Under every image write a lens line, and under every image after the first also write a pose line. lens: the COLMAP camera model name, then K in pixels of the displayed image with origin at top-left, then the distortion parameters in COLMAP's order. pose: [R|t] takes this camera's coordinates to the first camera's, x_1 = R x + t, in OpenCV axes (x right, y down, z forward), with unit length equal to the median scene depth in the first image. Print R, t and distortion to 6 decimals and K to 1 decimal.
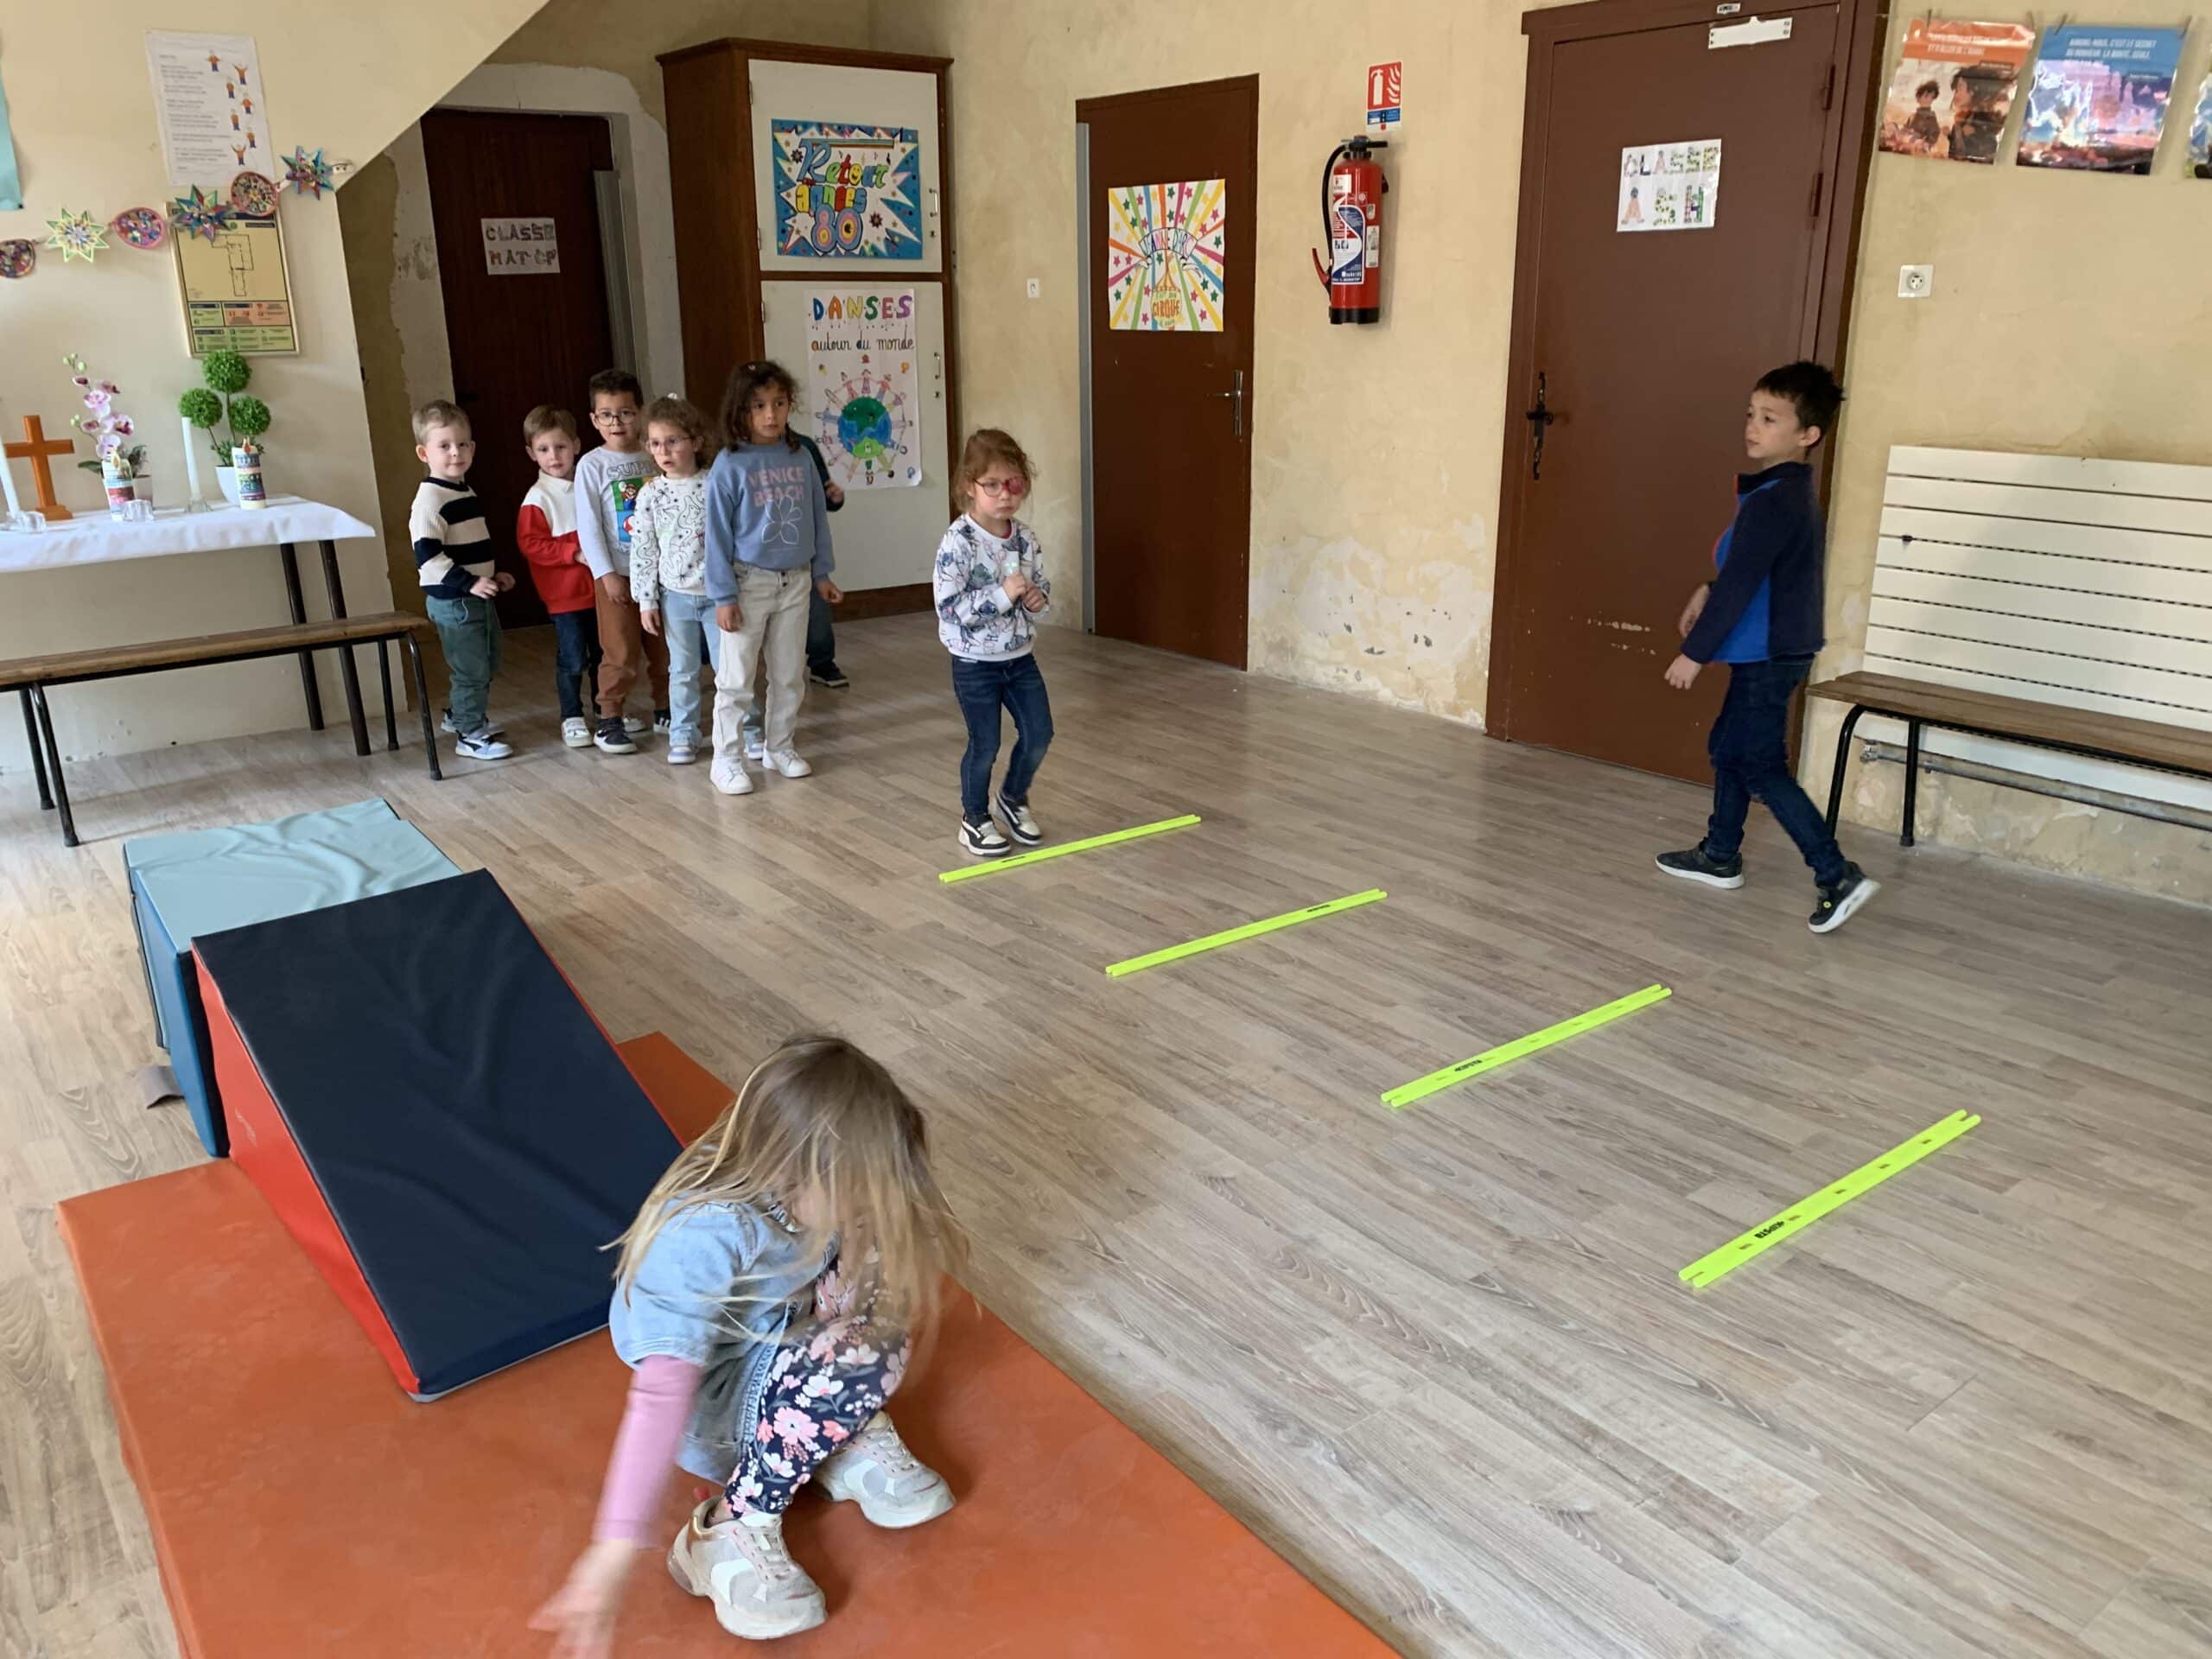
lens RADIAL K [[1661.5, 0, 1106.9], [0, 1661.5, 822.9], [0, 0, 1]] dist [0.027147, -0.025060]
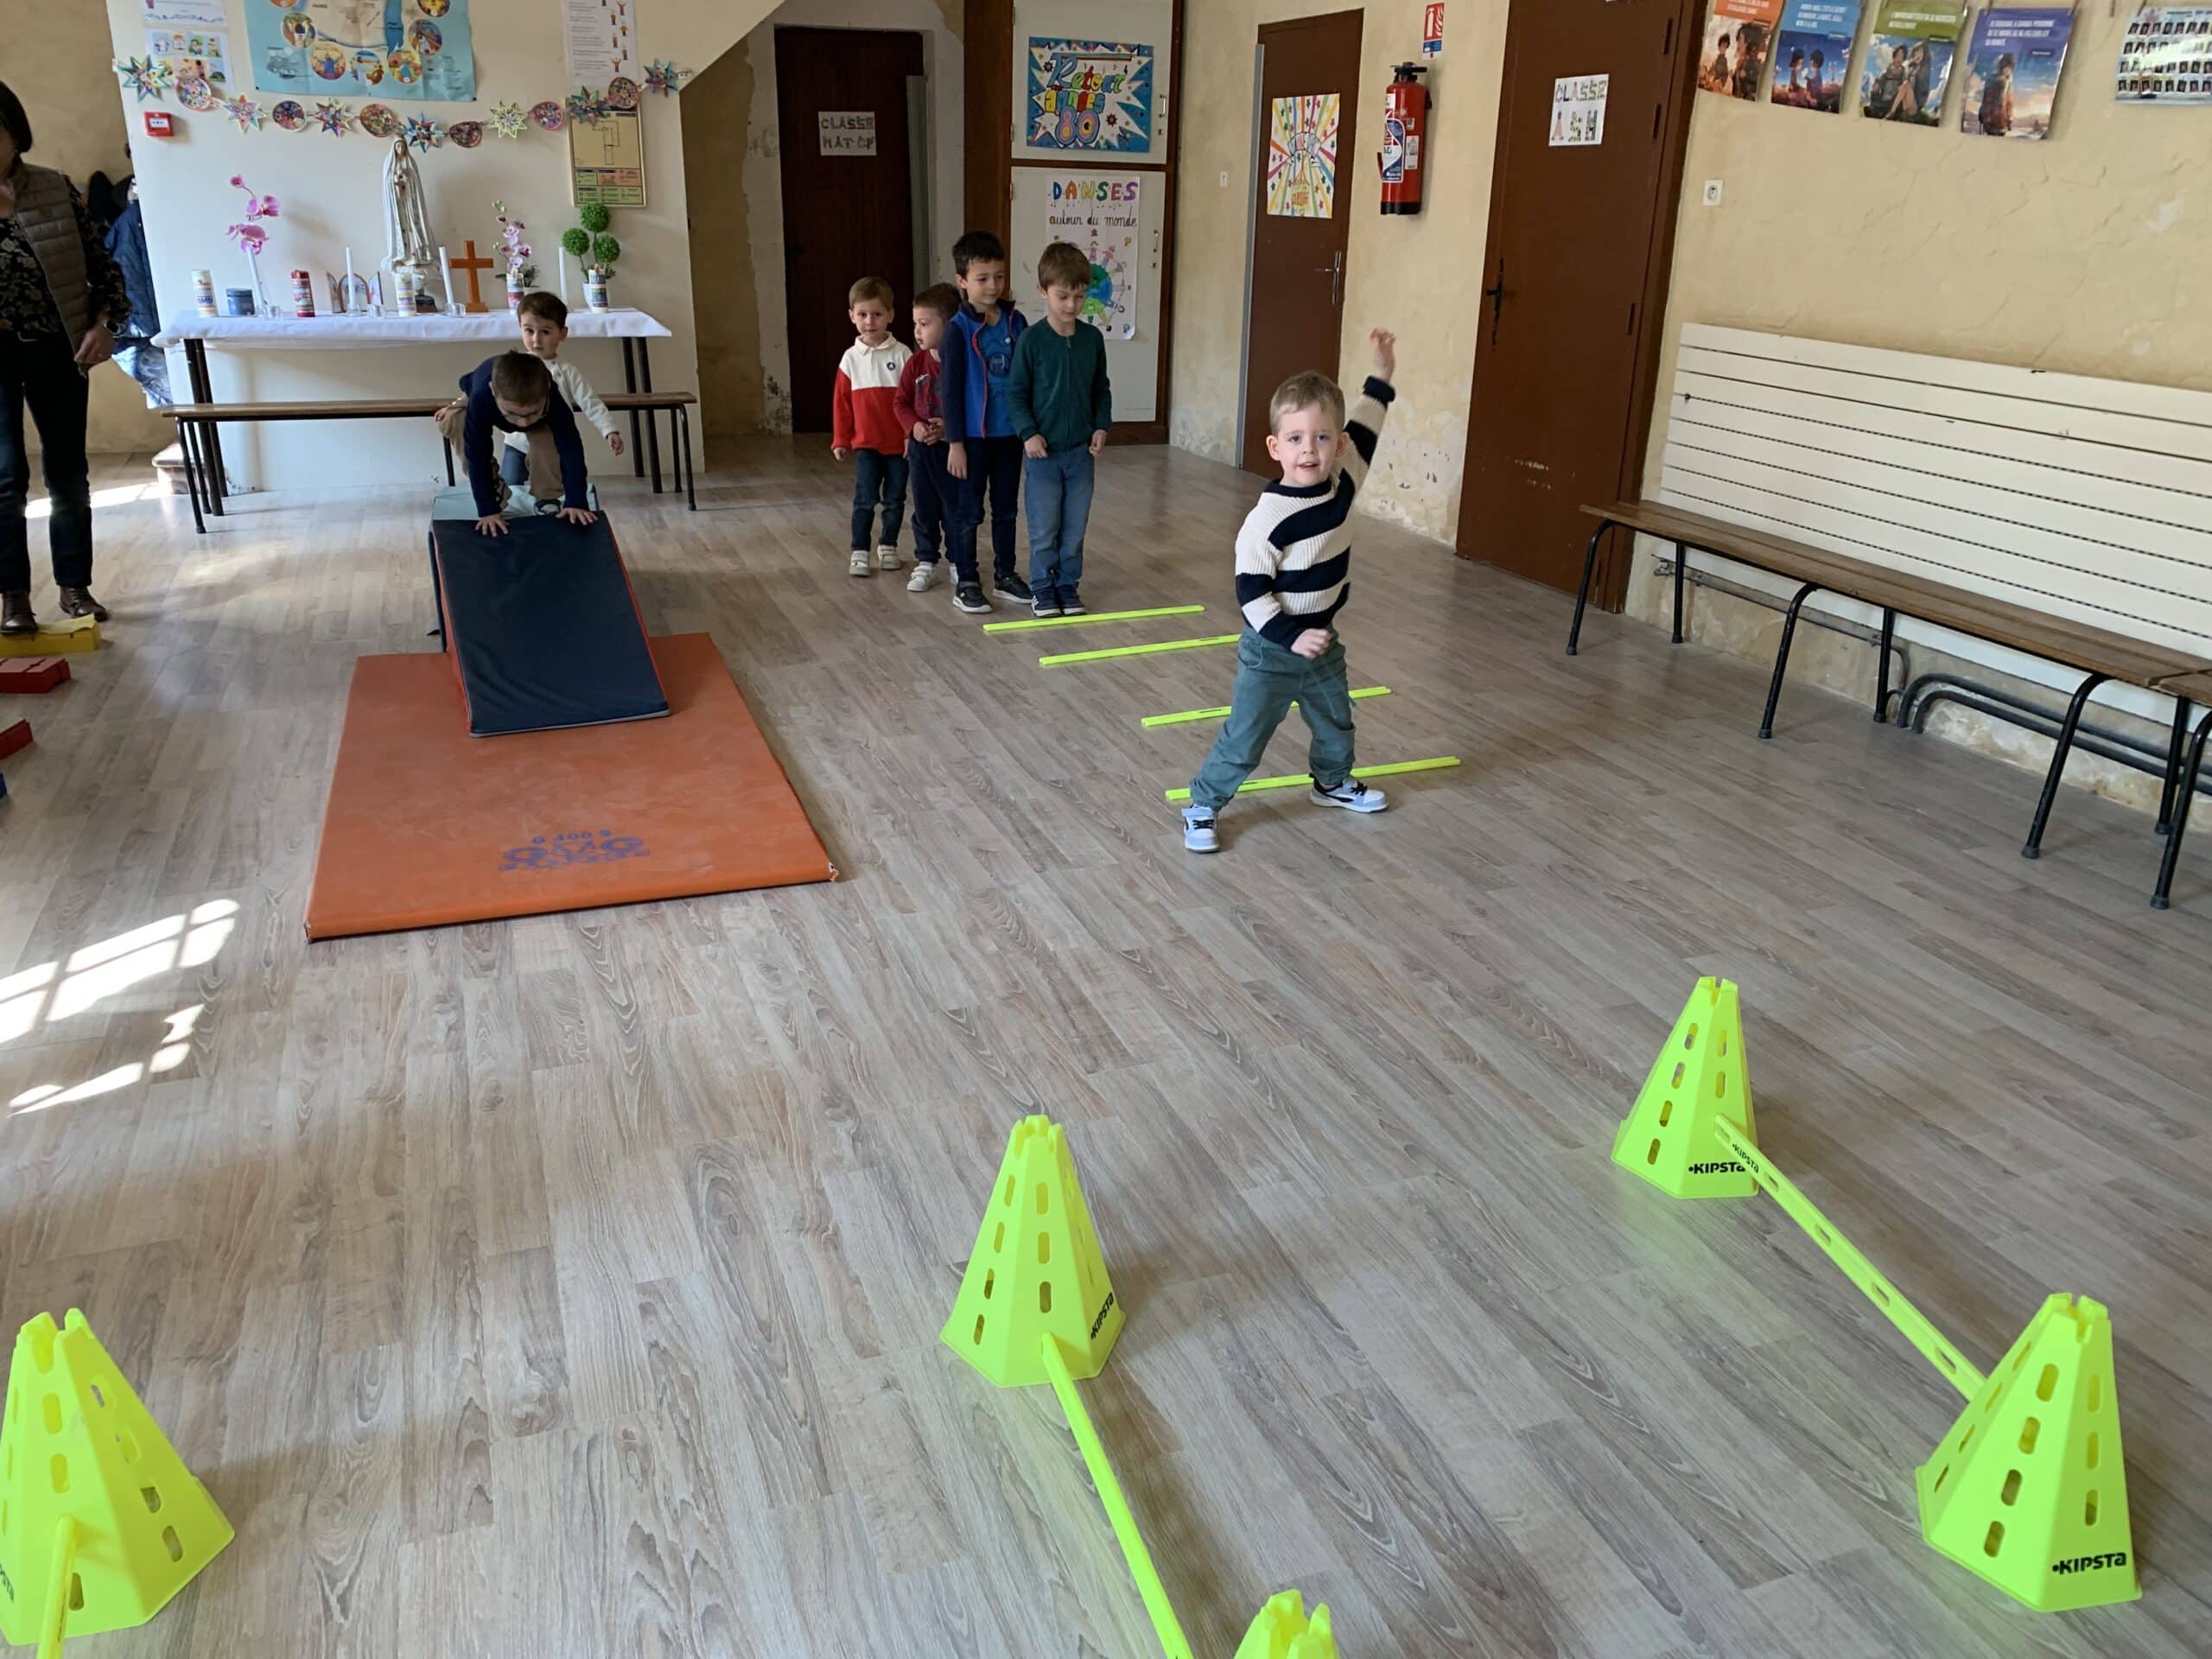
lens RADIAL K [[1661.5, 0, 1119.5], [0, 1661.5, 814.2], [0, 0, 1]] dist [0.027147, -0.025060]
pose [[0.956215, 0.132925, -0.260736, 0.349528], [-0.119209, 0.990551, 0.067808, 0.089373], [0.267285, -0.033757, 0.963026, -0.287128]]
